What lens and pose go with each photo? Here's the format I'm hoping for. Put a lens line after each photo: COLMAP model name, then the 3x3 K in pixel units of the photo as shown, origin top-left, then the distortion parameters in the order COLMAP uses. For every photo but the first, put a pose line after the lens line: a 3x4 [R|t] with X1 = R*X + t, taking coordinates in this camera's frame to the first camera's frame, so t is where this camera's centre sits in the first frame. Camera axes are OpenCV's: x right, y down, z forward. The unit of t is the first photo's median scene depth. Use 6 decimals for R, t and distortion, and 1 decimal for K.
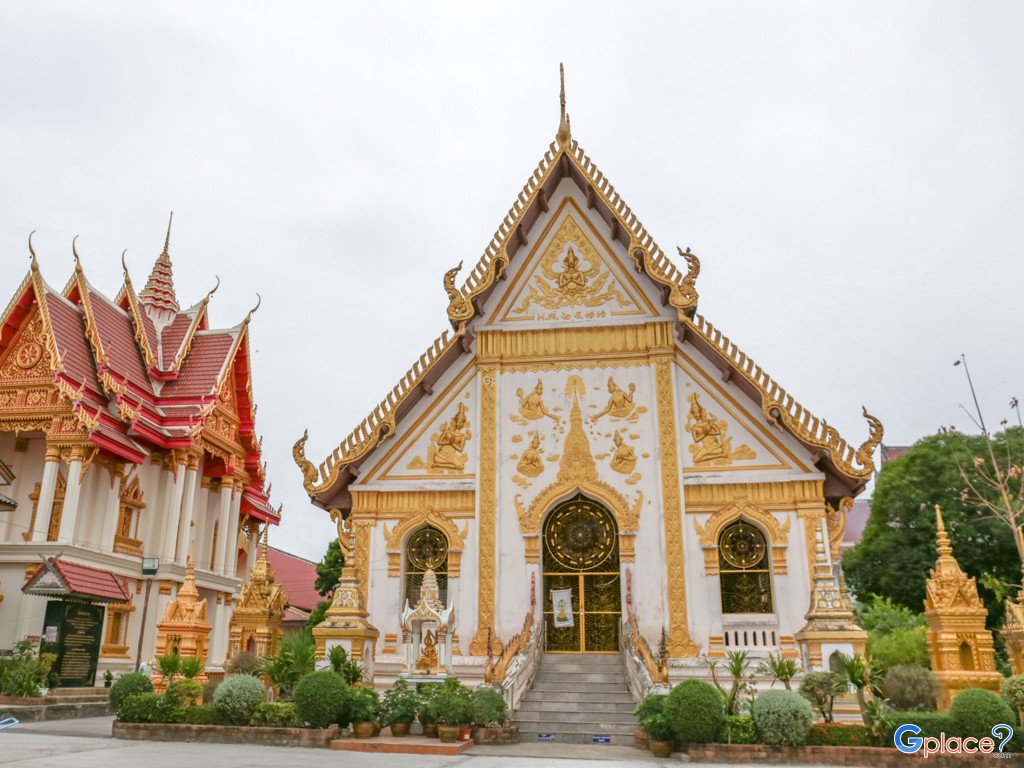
lens RADIAL K [[835.3, 0, 456.4], [0, 835.3, 379.7], [0, 0, 1]] dist [-0.123936, 0.129160]
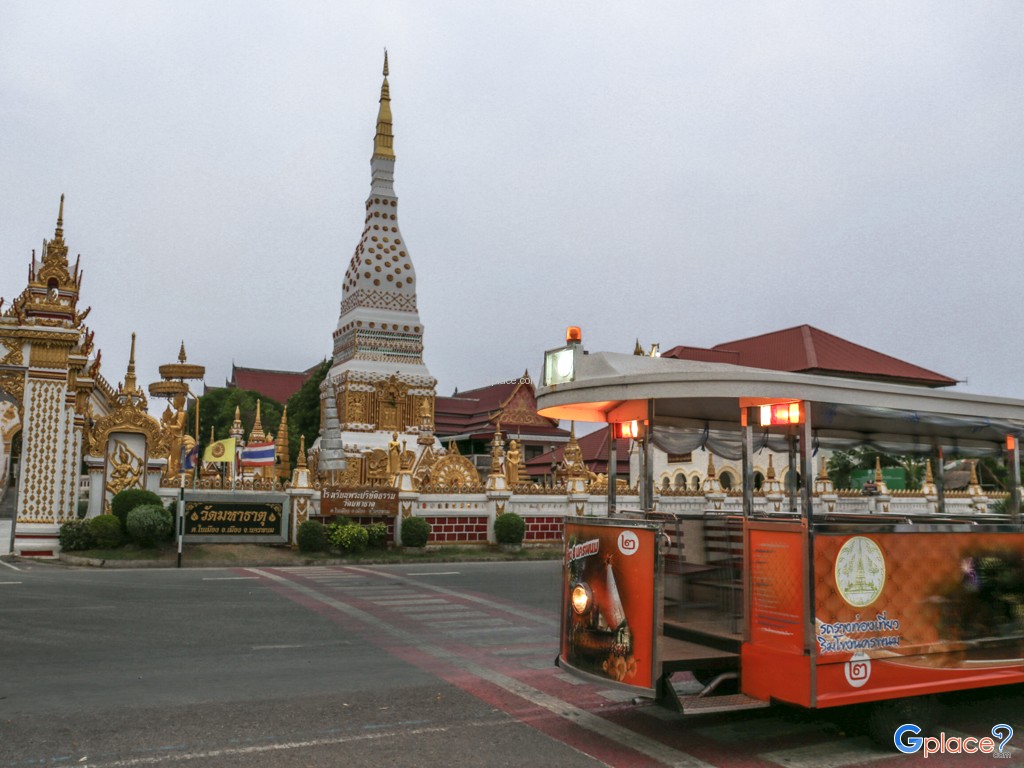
lens RADIAL K [[835.3, 0, 456.4], [0, 835.3, 379.7], [0, 0, 1]] dist [-0.123936, 0.129160]
pose [[0.809622, 0.073168, 0.582373, -0.256582], [-0.189407, 0.971688, 0.141236, -0.601188], [-0.555551, -0.224653, 0.800559, -1.683933]]
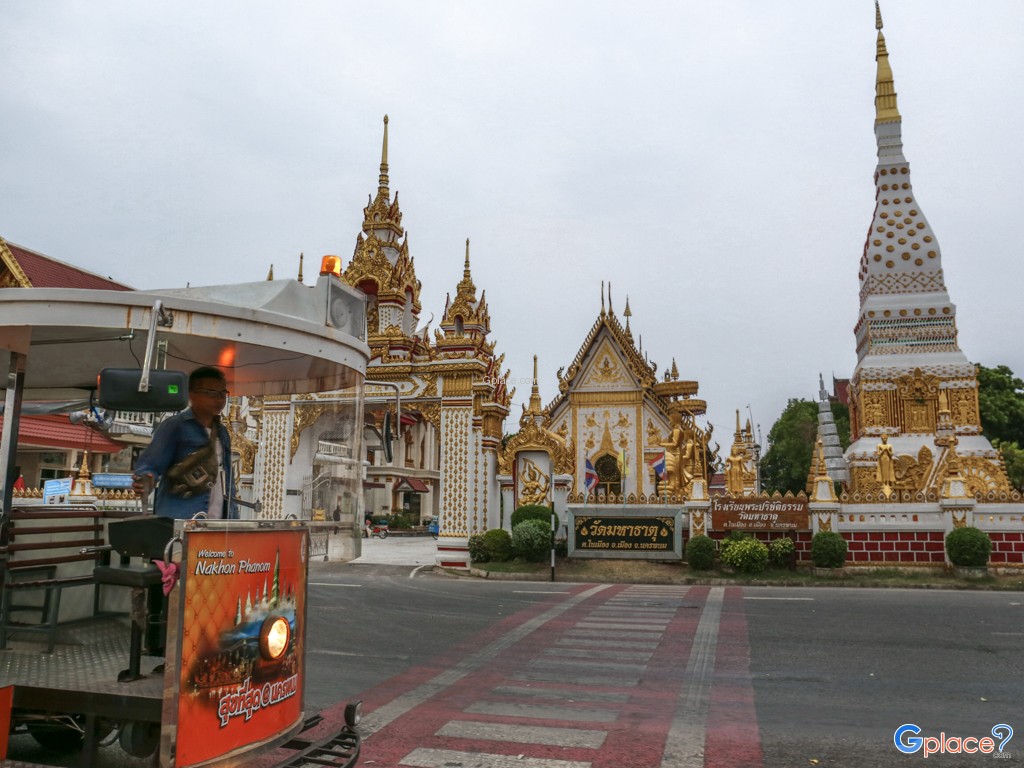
lens RADIAL K [[838.8, 0, 511.8], [0, 838.8, 376.1], [0, 0, 1]] dist [-0.107803, 0.099209]
pose [[0.997237, -0.021372, -0.071149, 0.032782], [0.033125, 0.985171, 0.168348, -0.595558], [0.066496, -0.170239, 0.983157, -1.704473]]
